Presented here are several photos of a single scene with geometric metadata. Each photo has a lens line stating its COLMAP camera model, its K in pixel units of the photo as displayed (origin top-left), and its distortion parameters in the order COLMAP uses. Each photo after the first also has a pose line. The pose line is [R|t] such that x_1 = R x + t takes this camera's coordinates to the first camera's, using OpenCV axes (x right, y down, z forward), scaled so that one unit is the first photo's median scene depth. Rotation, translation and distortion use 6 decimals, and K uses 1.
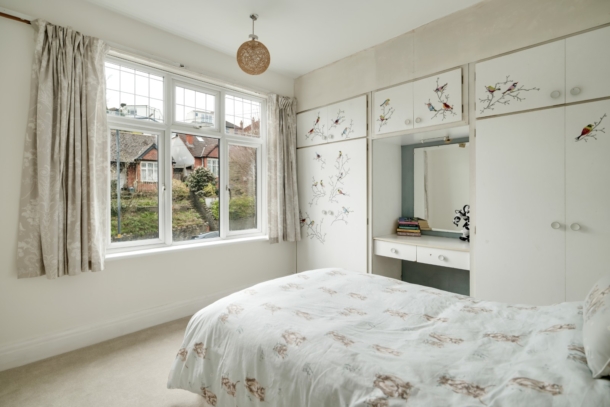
lens RADIAL K [[310.0, 0, 307.4], [0, 310.0, 197.7], [0, 0, 1]] dist [-0.000145, 0.000195]
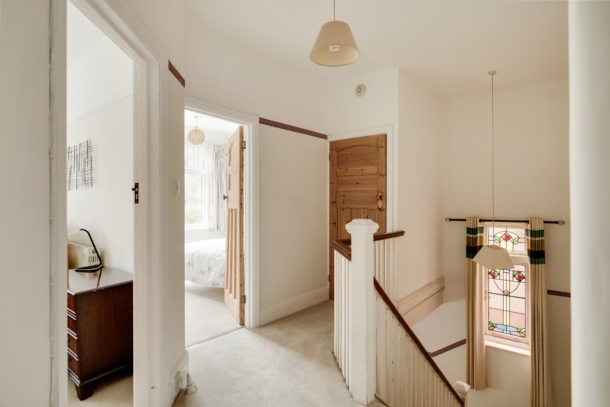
lens RADIAL K [[283.4, 0, 305.0], [0, 283.4, 203.5], [0, 0, 1]] dist [-0.000521, -0.000014]
pose [[0.989294, 0.001003, 0.145934, 0.172961], [-0.000093, 0.999980, -0.006246, 0.001433], [-0.145938, 0.006165, 0.989275, -0.622395]]
